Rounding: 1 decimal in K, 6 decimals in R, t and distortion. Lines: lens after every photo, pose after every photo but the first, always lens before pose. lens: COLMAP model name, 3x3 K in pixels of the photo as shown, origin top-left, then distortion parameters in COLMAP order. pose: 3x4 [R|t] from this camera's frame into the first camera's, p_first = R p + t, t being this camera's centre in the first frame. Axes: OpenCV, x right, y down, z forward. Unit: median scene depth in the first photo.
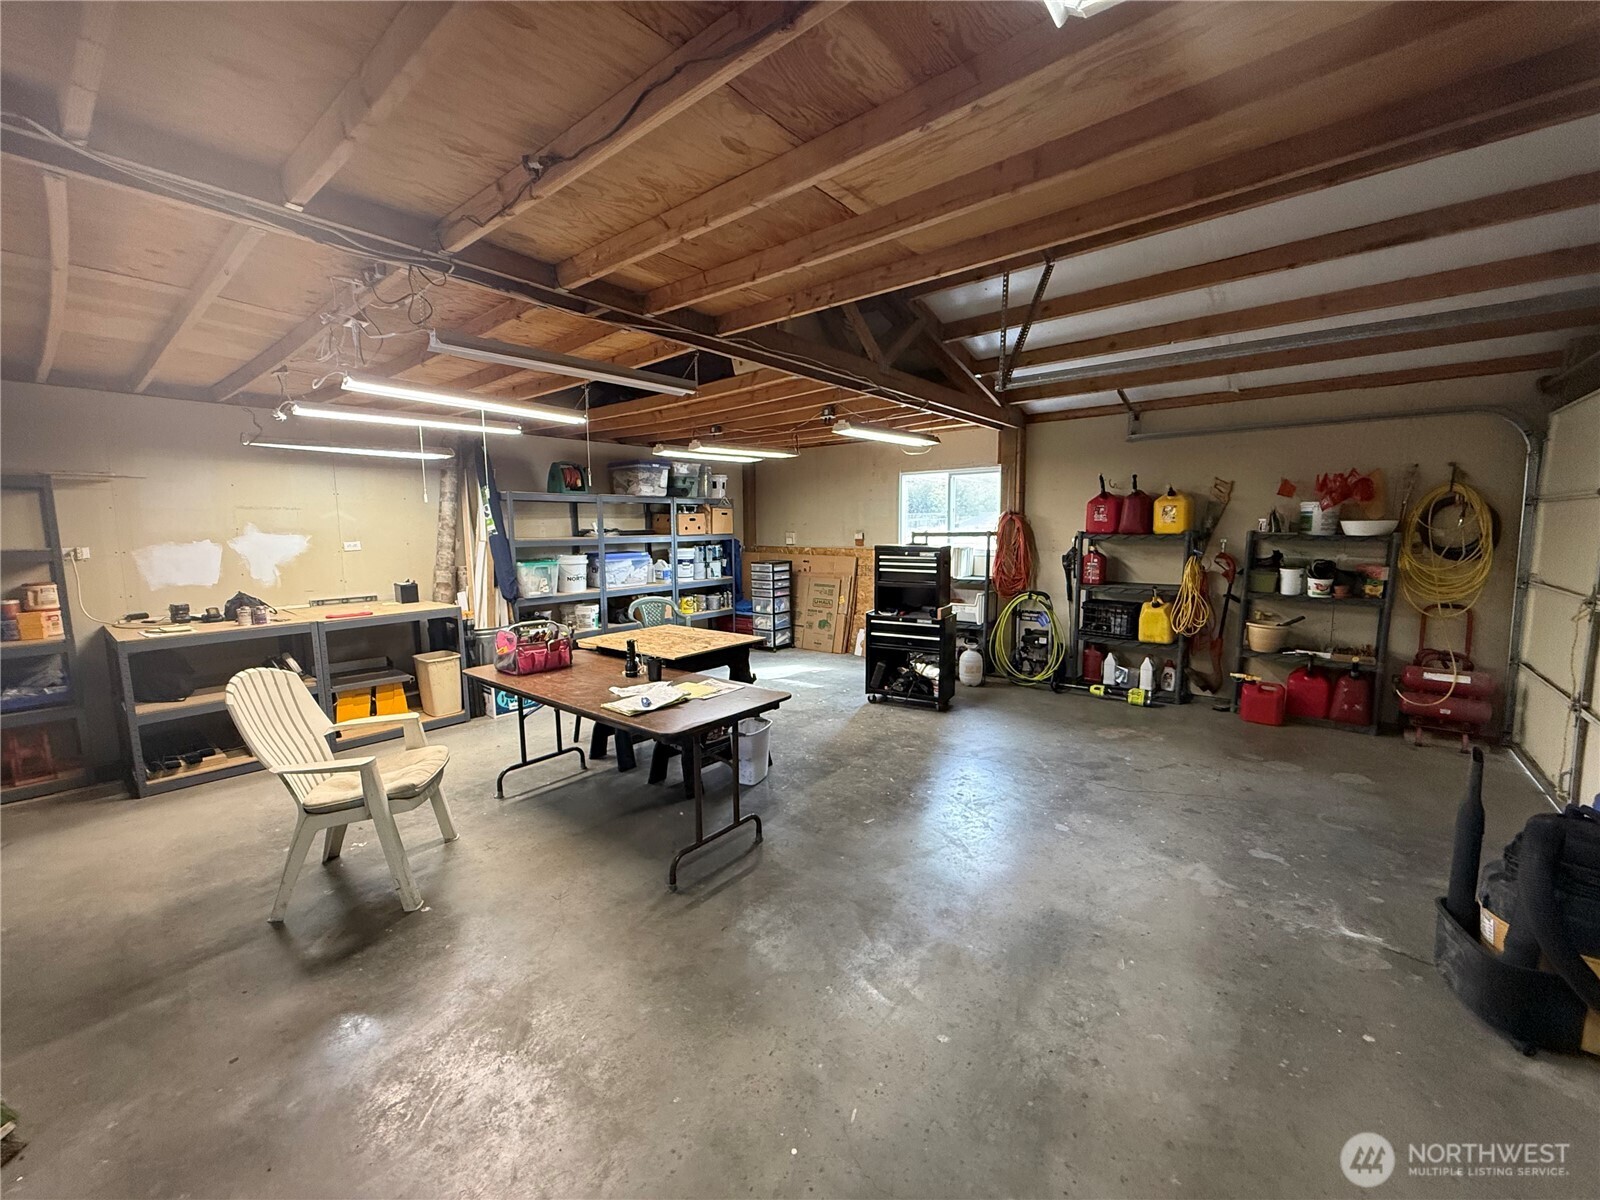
lens RADIAL K [[635.3, 0, 797.6], [0, 635.3, 602.1], [0, 0, 1]] dist [0.000896, 0.000724]
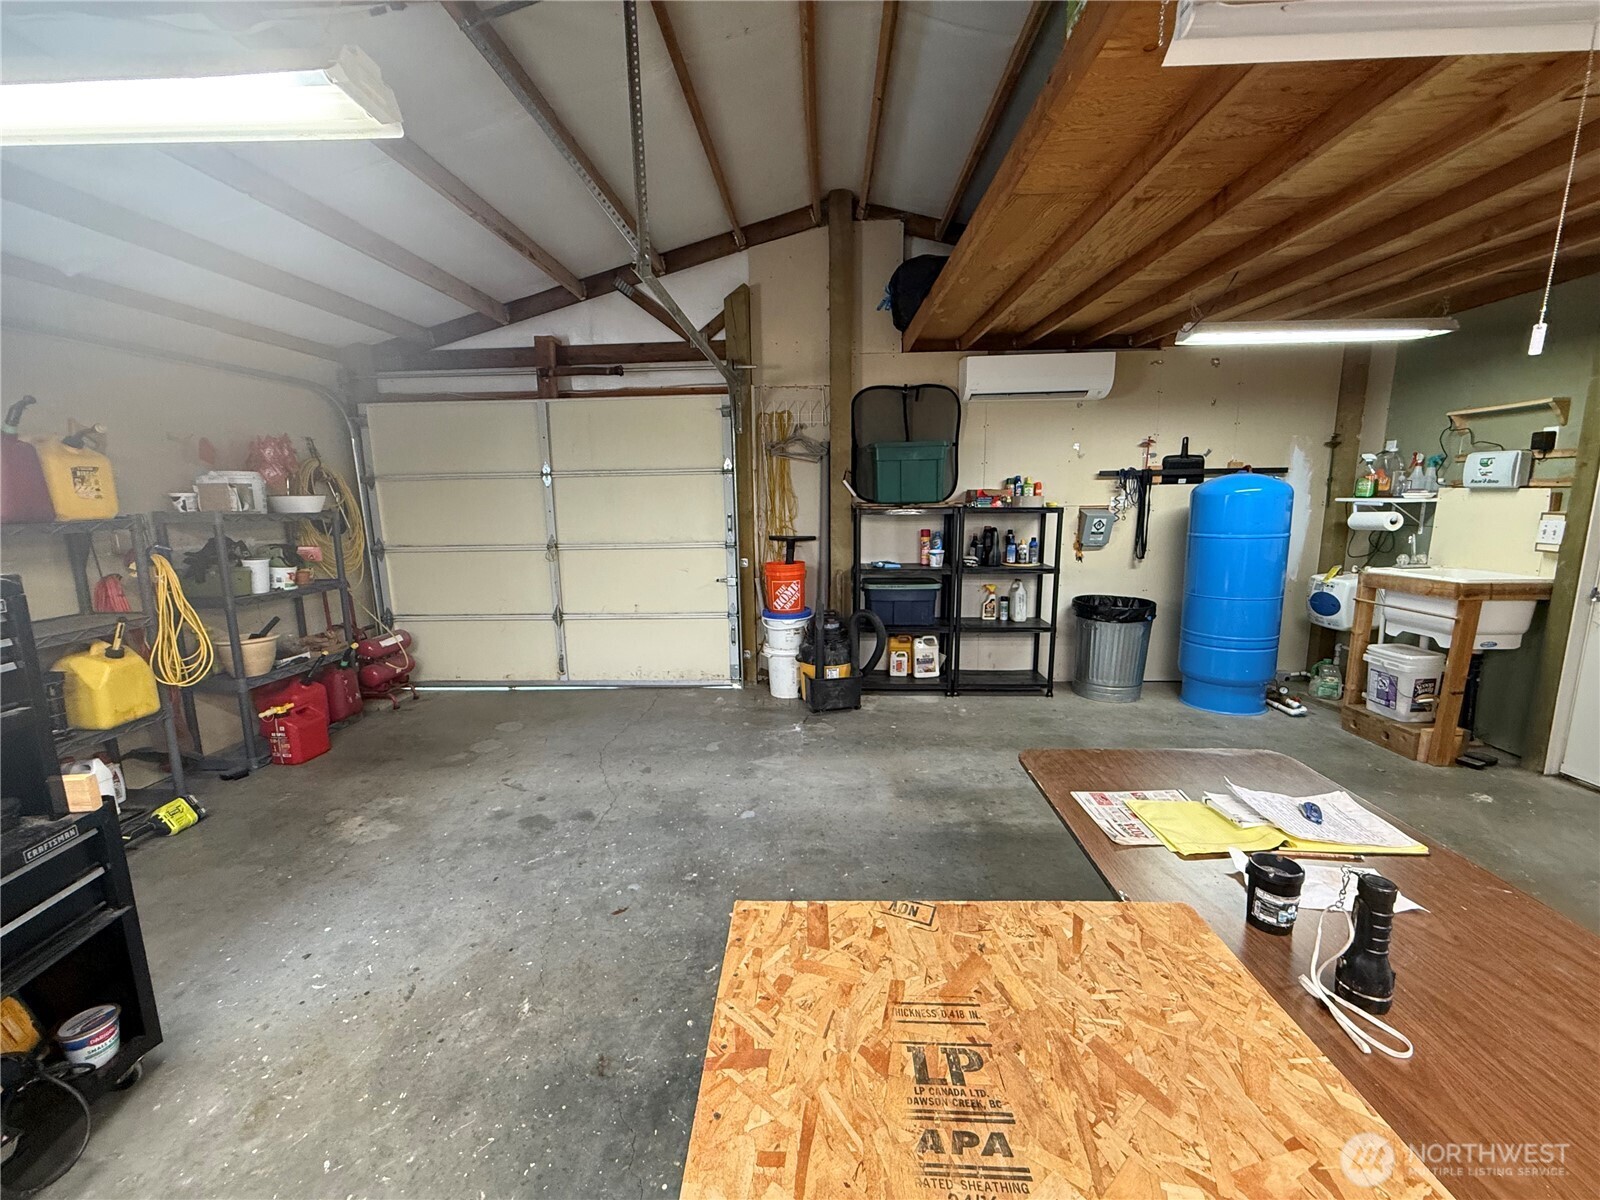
lens RADIAL K [[635.3, 0, 797.6], [0, 635.3, 602.1], [0, 0, 1]] dist [0.000896, 0.000724]
pose [[-0.604163, -0.117760, 0.788111, -0.243266], [0.116044, 0.965475, 0.233221, -0.115718], [-0.788366, 0.232359, -0.569639, 1.035552]]
